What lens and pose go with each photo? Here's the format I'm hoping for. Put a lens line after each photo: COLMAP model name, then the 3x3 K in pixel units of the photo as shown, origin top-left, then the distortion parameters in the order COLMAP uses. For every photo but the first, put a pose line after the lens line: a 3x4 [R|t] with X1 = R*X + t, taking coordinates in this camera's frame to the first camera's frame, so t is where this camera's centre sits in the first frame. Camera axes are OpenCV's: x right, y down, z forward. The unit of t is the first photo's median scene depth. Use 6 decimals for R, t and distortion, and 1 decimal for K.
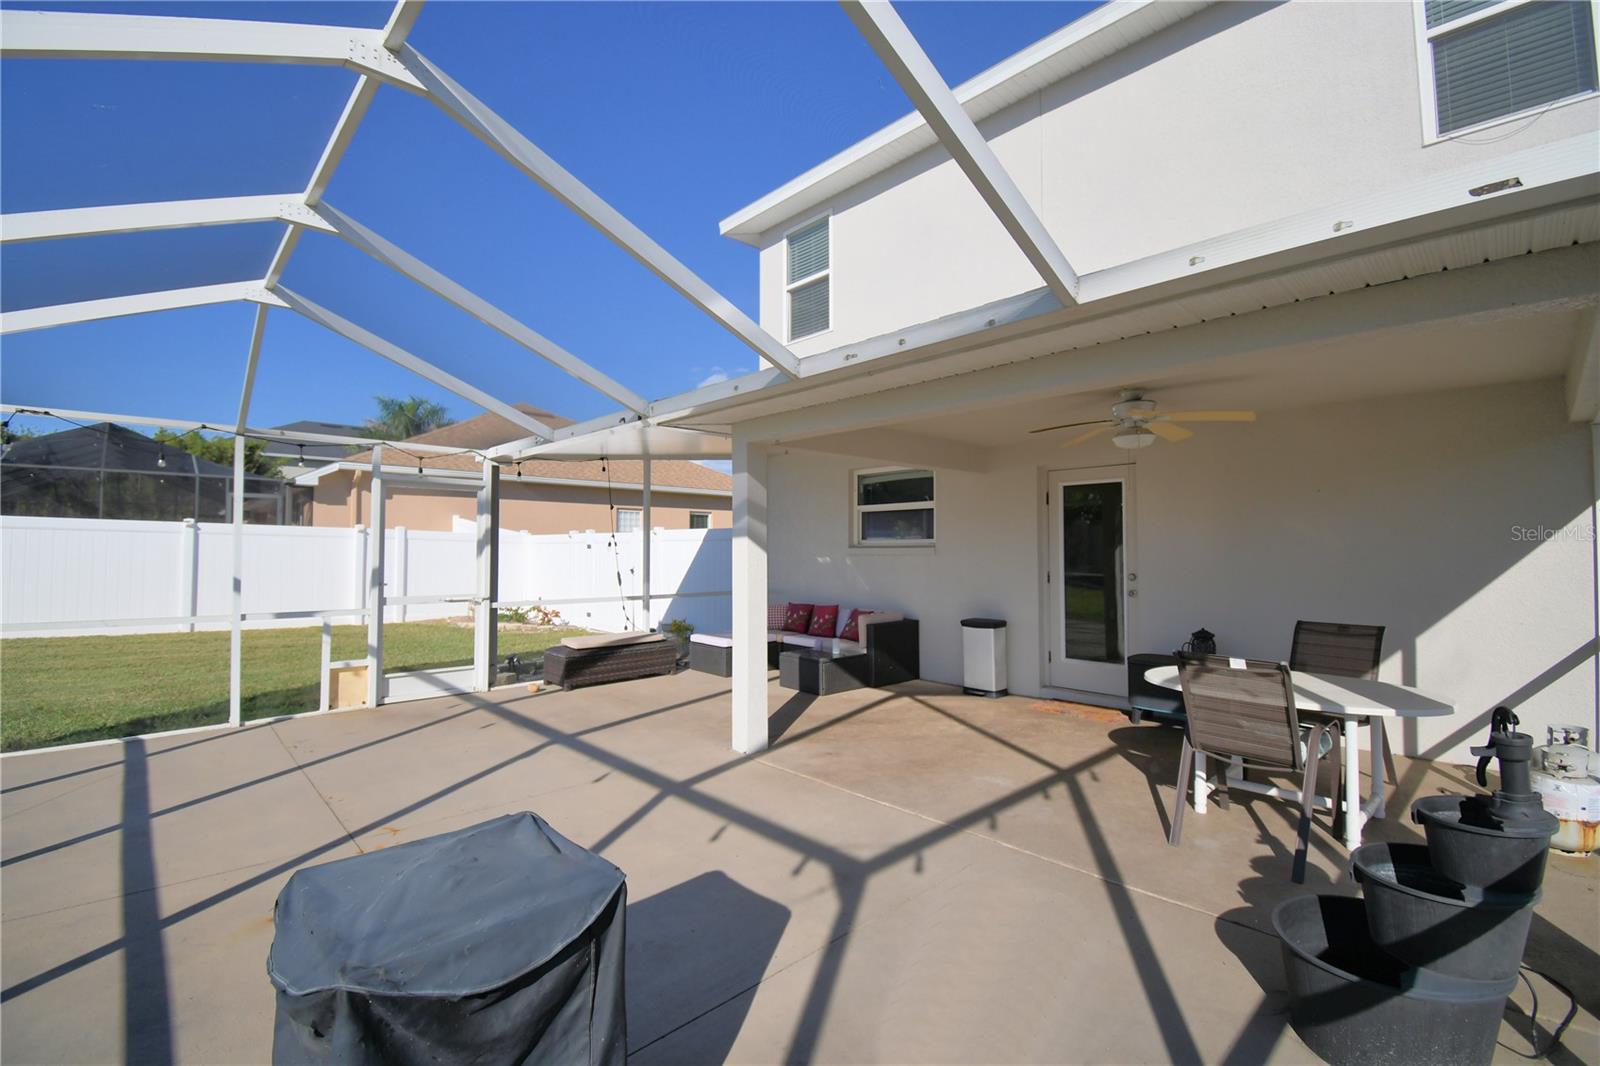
lens RADIAL K [[715.4, 0, 793.8], [0, 715.4, 530.5], [0, 0, 1]] dist [-0.000171, -0.003068]
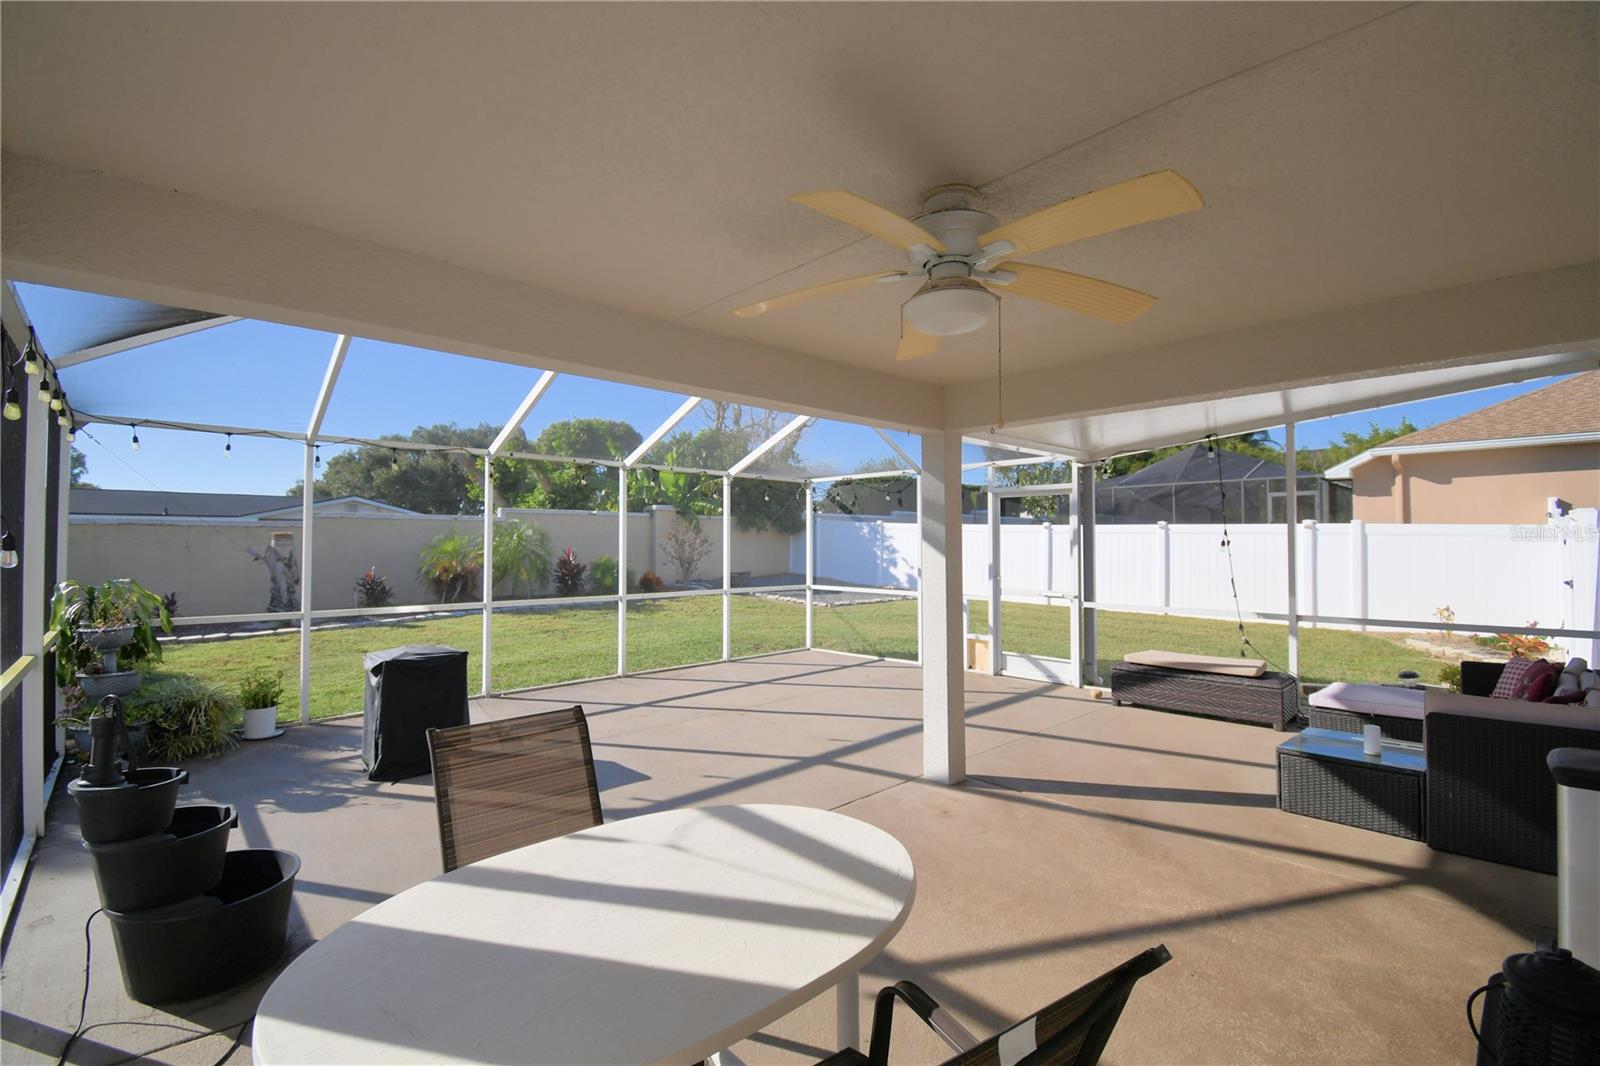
lens RADIAL K [[715.4, 0, 789.5], [0, 715.4, 534.9], [0, 0, 1]] dist [-0.000171, -0.003068]
pose [[-0.027574, -0.014338, -0.999517, 0.584266], [0.030481, 0.999420, -0.015177, 0.007917], [0.999155, -0.030885, -0.027121, 0.586387]]
